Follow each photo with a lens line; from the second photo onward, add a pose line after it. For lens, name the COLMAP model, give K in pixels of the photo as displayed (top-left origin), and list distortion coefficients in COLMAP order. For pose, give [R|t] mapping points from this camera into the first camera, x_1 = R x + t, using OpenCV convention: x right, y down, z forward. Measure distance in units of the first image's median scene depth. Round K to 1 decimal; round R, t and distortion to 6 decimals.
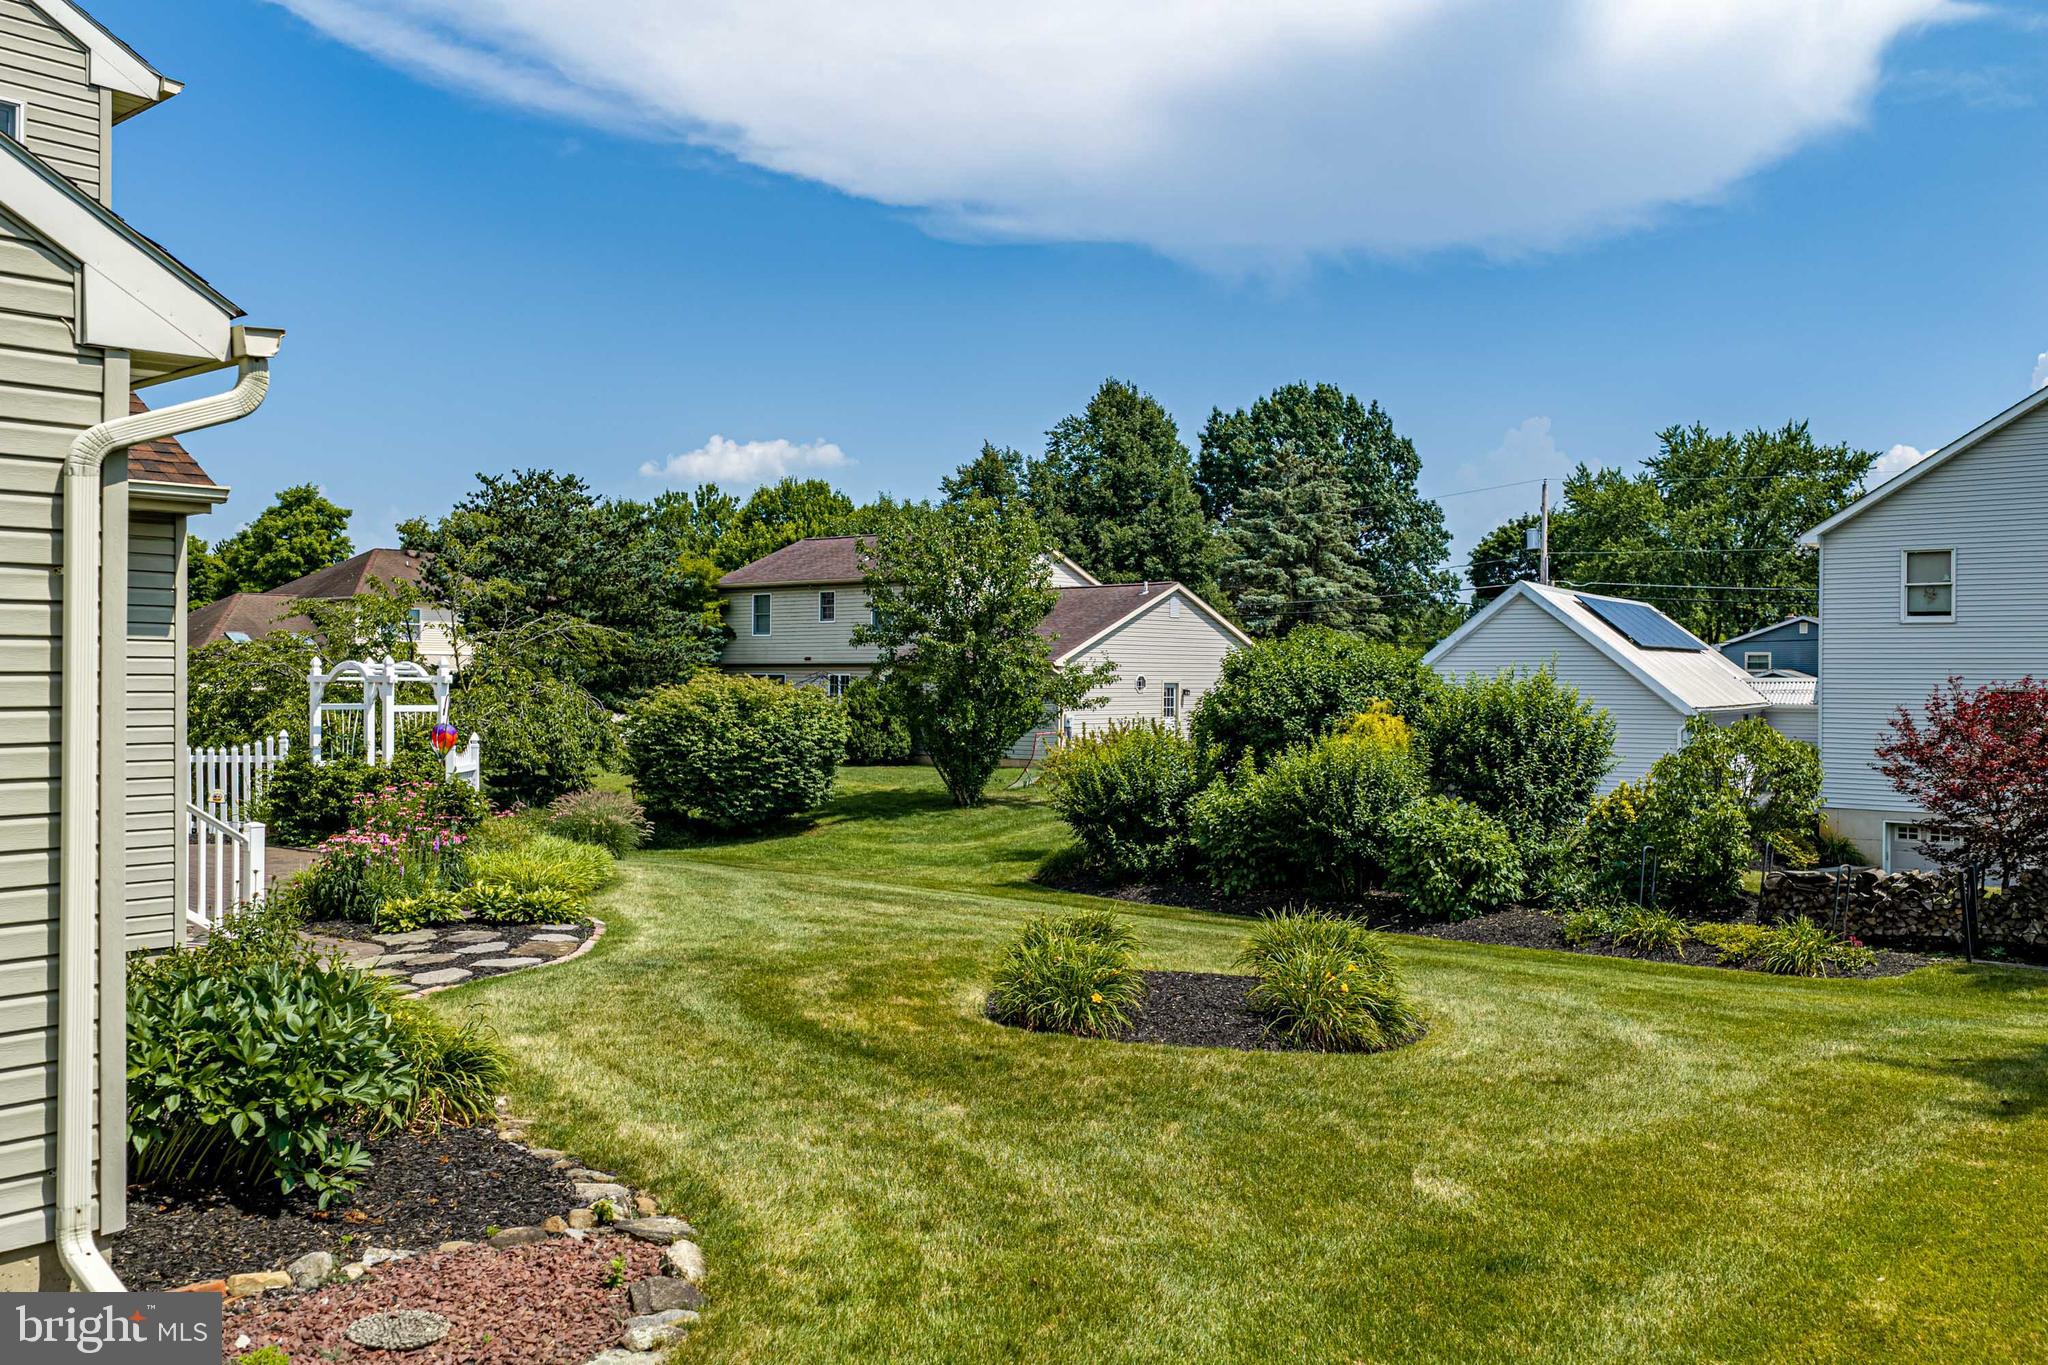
lens RADIAL K [[1705.6, 0, 1033.0], [0, 1705.6, 686.3], [0, 0, 1]] dist [0.010994, -0.033421]
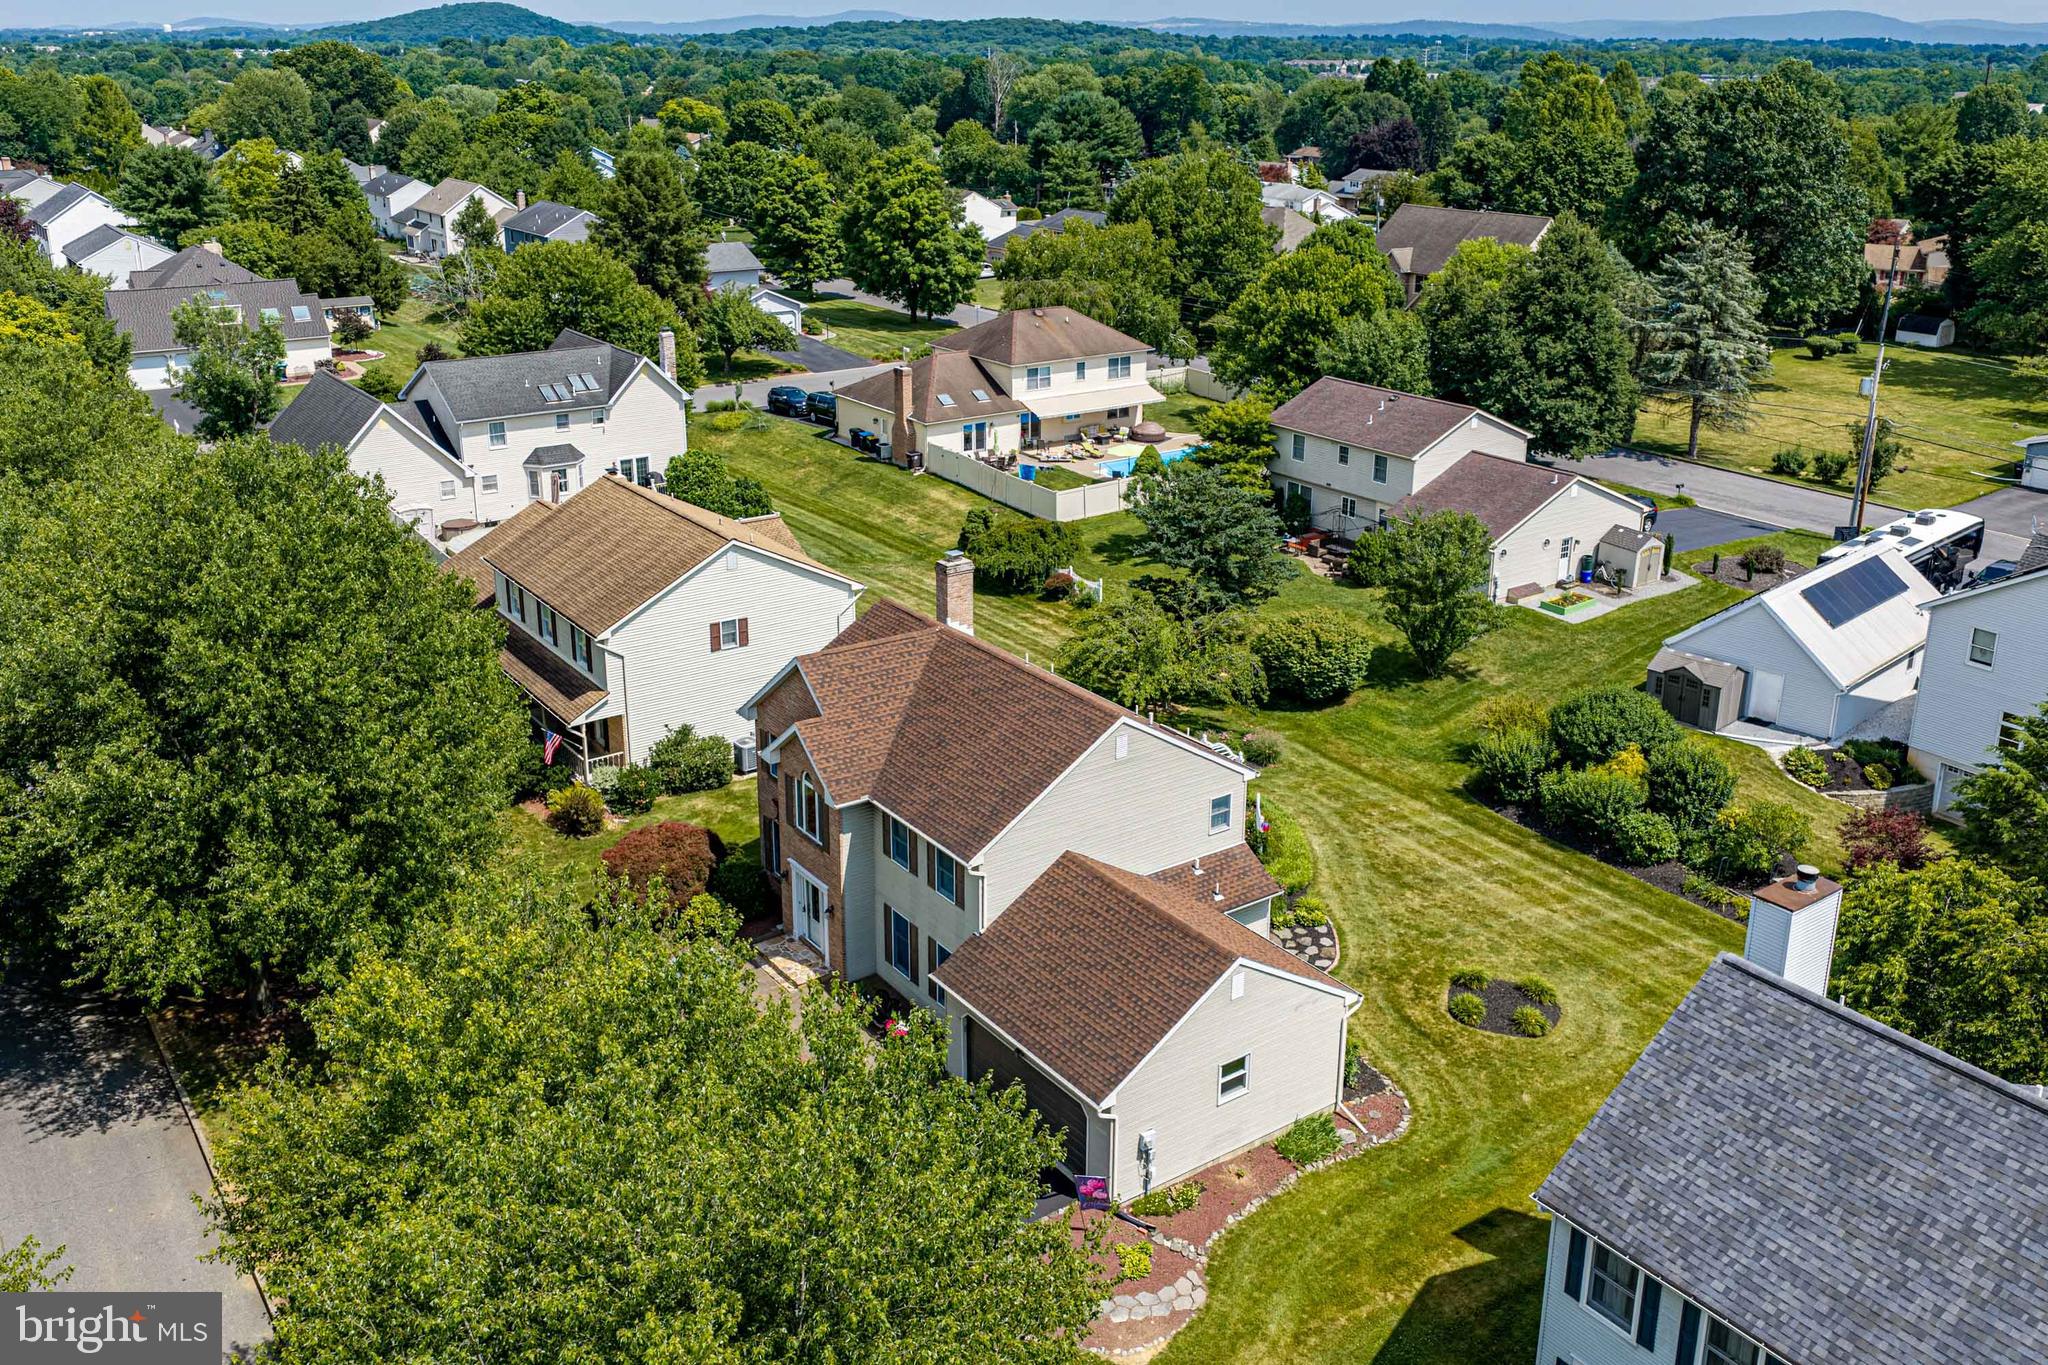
lens RADIAL K [[1705.6, 0, 1023.1], [0, 1705.6, 663.6], [0, 0, 1]] dist [0.010994, -0.033421]
pose [[0.968602, 0.077486, -0.236232, -0.035816], [0.006783, 0.941601, 0.336664, -0.633594], [0.248523, -0.327696, 0.911511, -0.880695]]
